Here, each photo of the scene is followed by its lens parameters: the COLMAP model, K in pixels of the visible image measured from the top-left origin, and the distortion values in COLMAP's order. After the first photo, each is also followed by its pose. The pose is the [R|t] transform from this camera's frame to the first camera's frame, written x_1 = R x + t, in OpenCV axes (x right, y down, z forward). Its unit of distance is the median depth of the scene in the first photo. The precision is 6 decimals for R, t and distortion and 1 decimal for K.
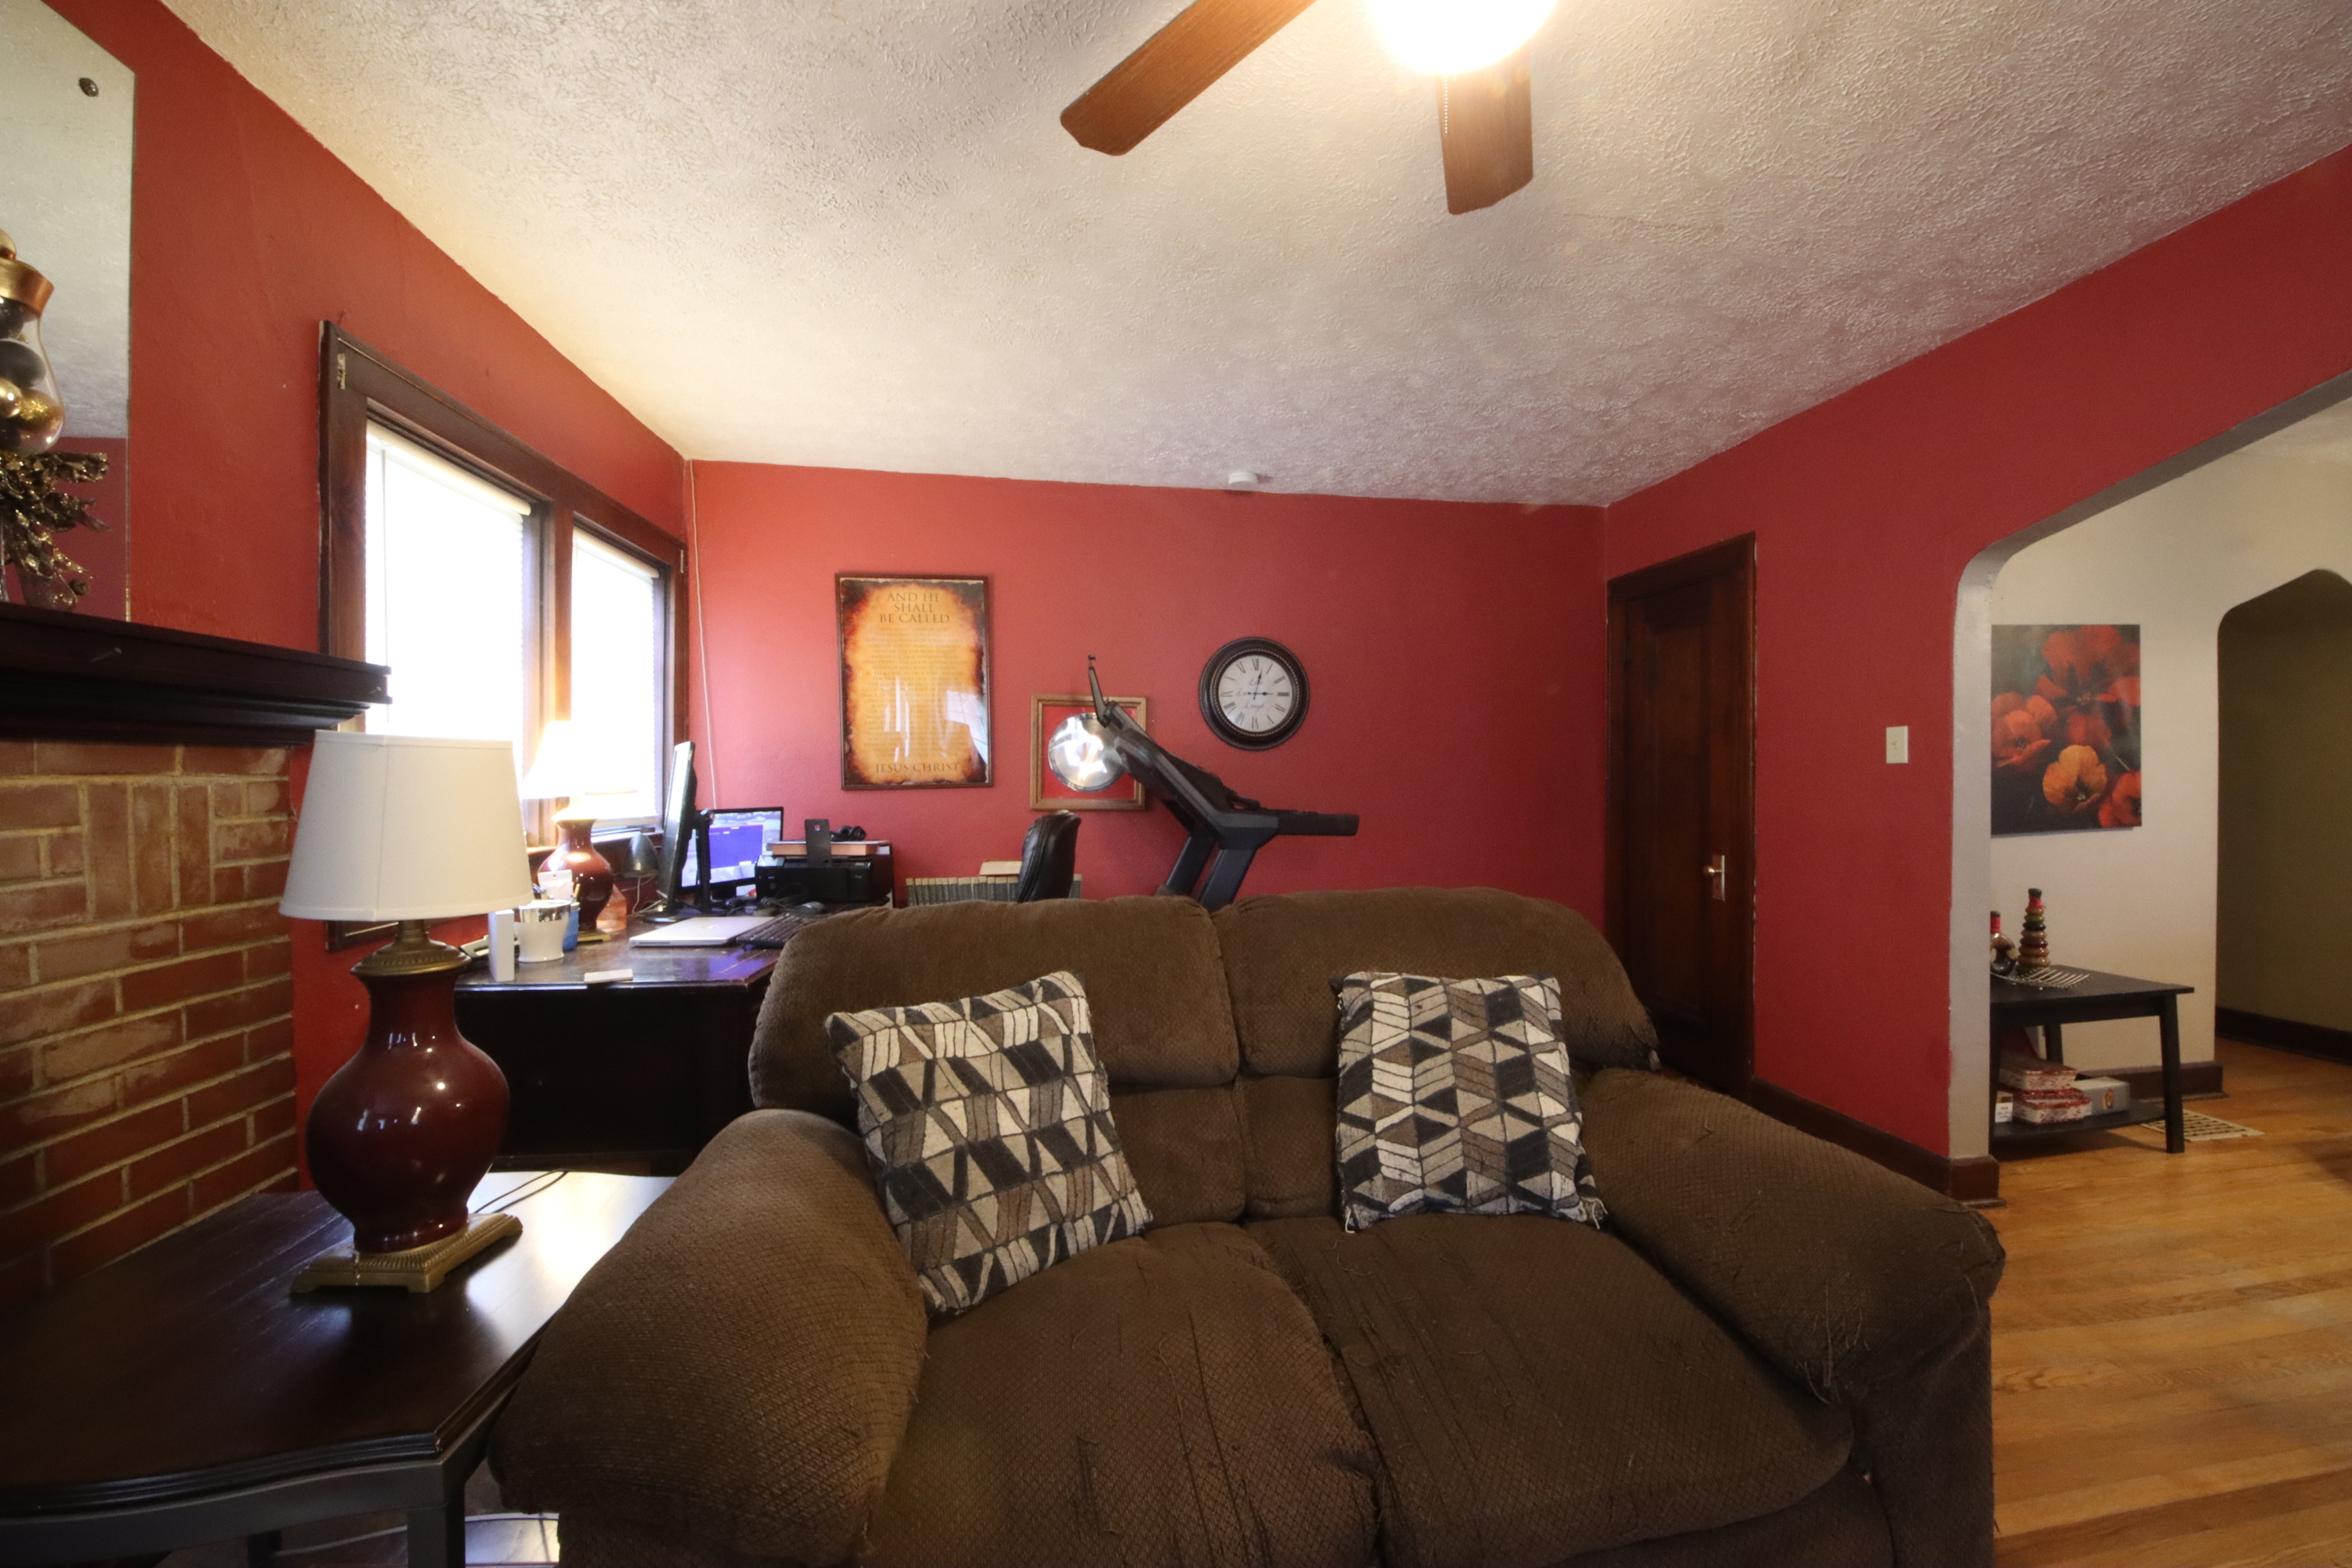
lens RADIAL K [[877.4, 0, 1186.2], [0, 877.4, 786.5], [0, 0, 1]] dist [-0.001443, -0.000142]
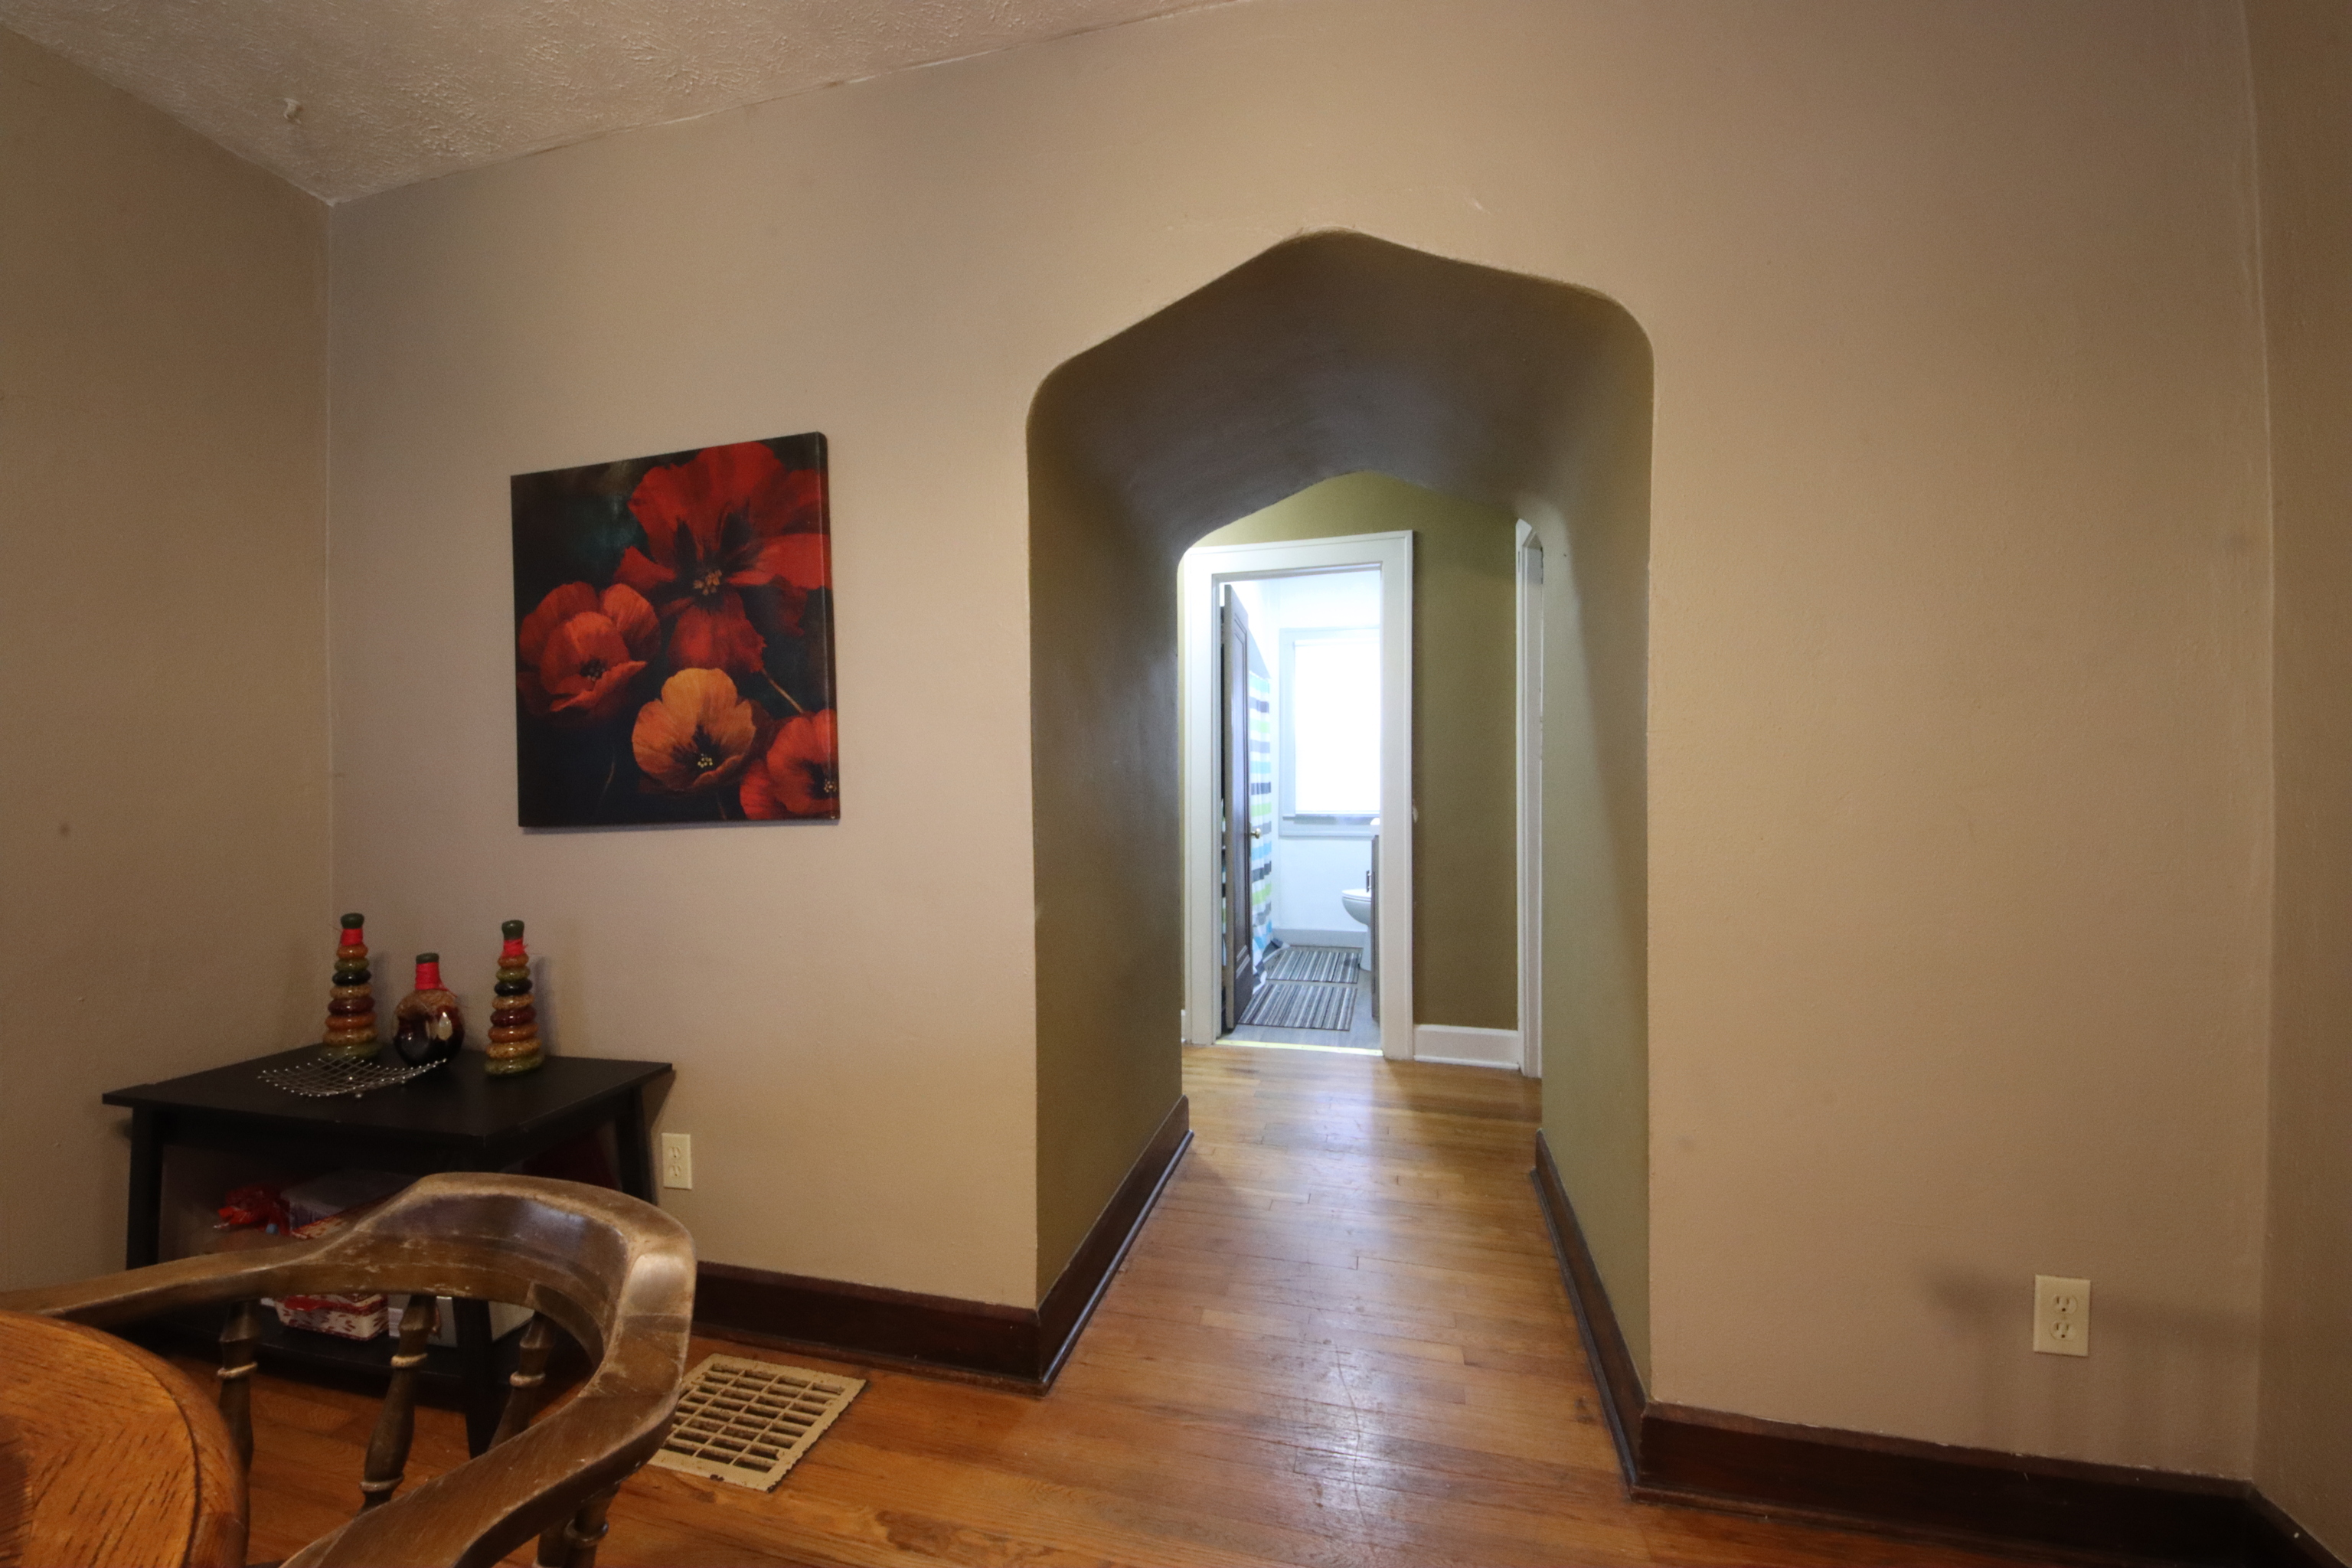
lens RADIAL K [[877.4, 0, 1176.1], [0, 877.4, 775.2], [0, 0, 1]] dist [-0.001443, -0.000142]
pose [[0.911788, -0.002921, -0.410651, 1.516104], [-0.002431, 0.999919, -0.012512, 0.026114], [0.410654, 0.012406, 0.911707, 0.622602]]
